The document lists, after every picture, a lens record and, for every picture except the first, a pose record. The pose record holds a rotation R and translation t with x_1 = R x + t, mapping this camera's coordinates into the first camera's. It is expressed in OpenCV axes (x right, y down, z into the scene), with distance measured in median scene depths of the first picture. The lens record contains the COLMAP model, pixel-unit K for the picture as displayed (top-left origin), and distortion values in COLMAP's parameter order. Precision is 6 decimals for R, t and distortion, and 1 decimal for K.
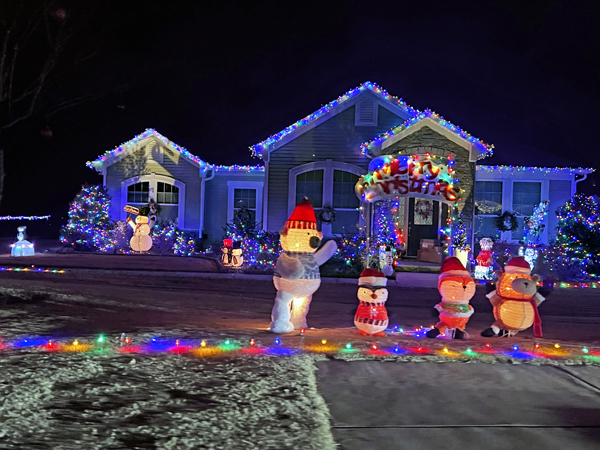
lens RADIAL K [[560.7, 0, 299.8], [0, 560.7, 227.9], [0, 0, 1]] dist [0.049459, 0.000000]
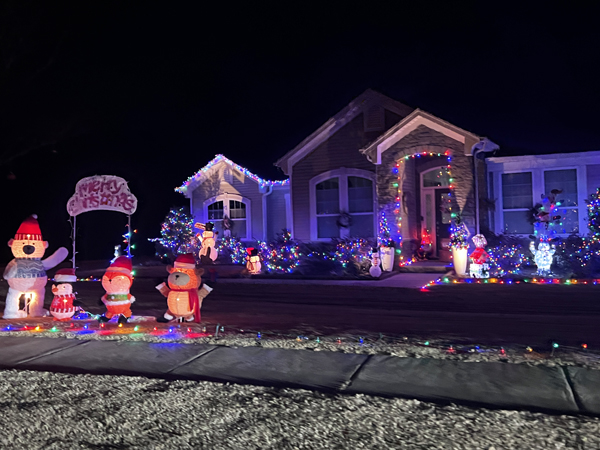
lens RADIAL K [[560.7, 0, 300.2], [0, 560.7, 220.6], [0, 0, 1]] dist [0.049459, 0.000000]
pose [[0.925927, -0.064503, -0.372155, 0.313672], [0.053612, 0.997778, -0.039551, 0.012534], [0.373879, 0.016669, 0.927328, 0.002827]]
